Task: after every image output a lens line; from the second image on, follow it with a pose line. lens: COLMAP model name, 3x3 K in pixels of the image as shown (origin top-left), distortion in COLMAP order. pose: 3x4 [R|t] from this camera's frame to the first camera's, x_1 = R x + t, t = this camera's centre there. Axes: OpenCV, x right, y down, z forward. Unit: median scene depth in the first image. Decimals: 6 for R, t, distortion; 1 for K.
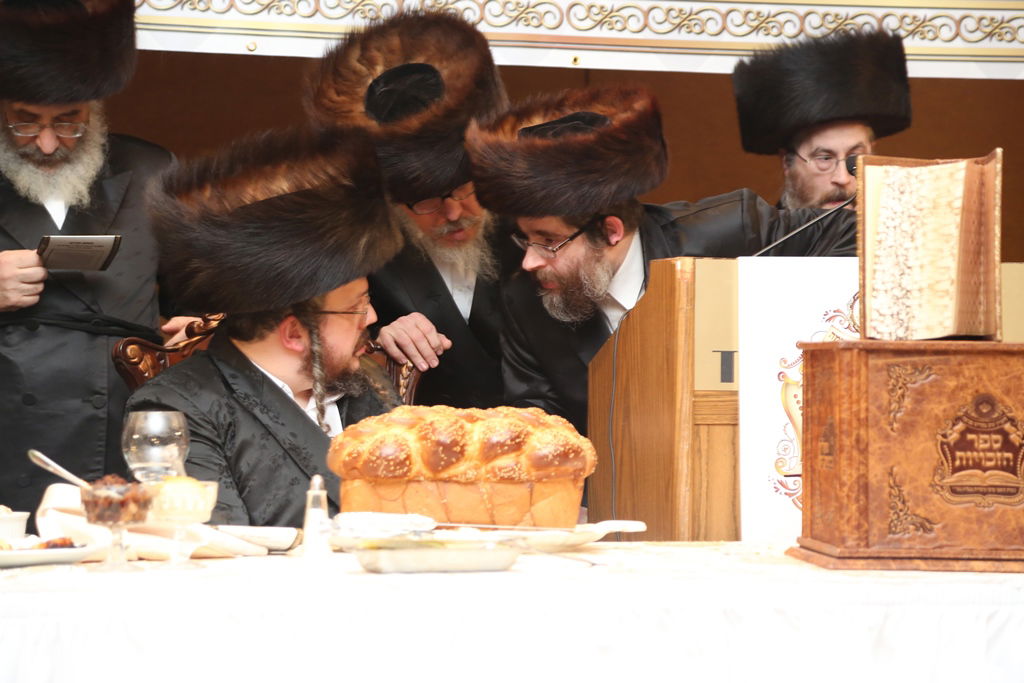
lens RADIAL K [[2955.3, 0, 506.6], [0, 2955.3, 342.5], [0, 0, 1]] dist [0.627421, 0.531106]
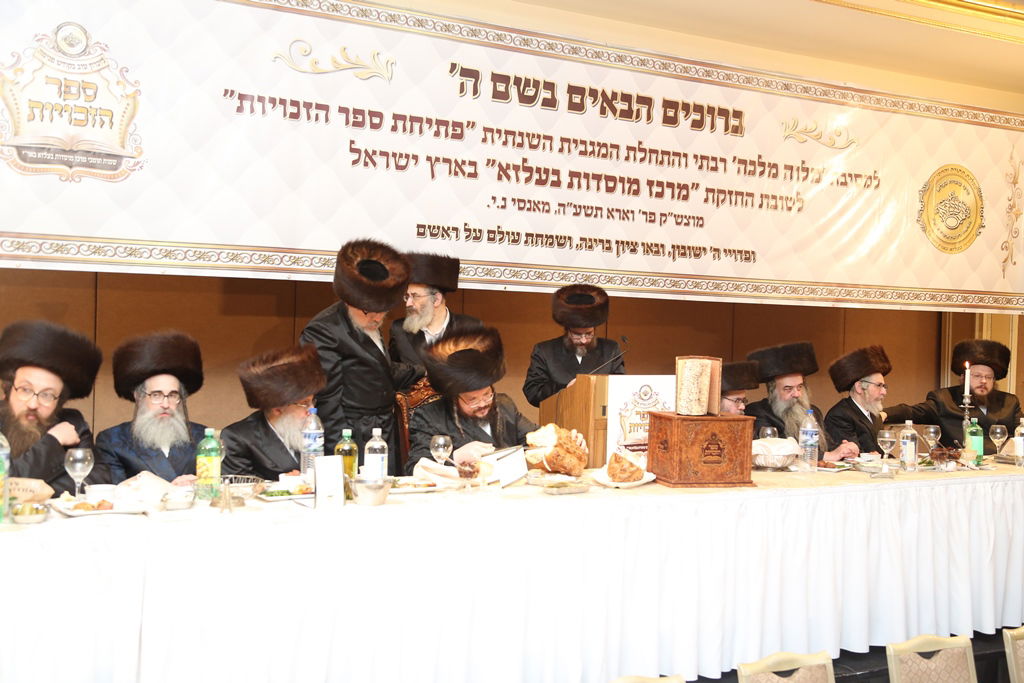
lens RADIAL K [[1179.5, 0, 532.9], [0, 1179.5, 337.7], [0, 0, 1]] dist [0.023335, 0.164304]
pose [[0.963855, 0.026883, 0.265068, -0.375702], [-0.035537, 0.998979, 0.027906, -0.115454], [-0.264047, -0.036317, 0.963826, -0.186213]]
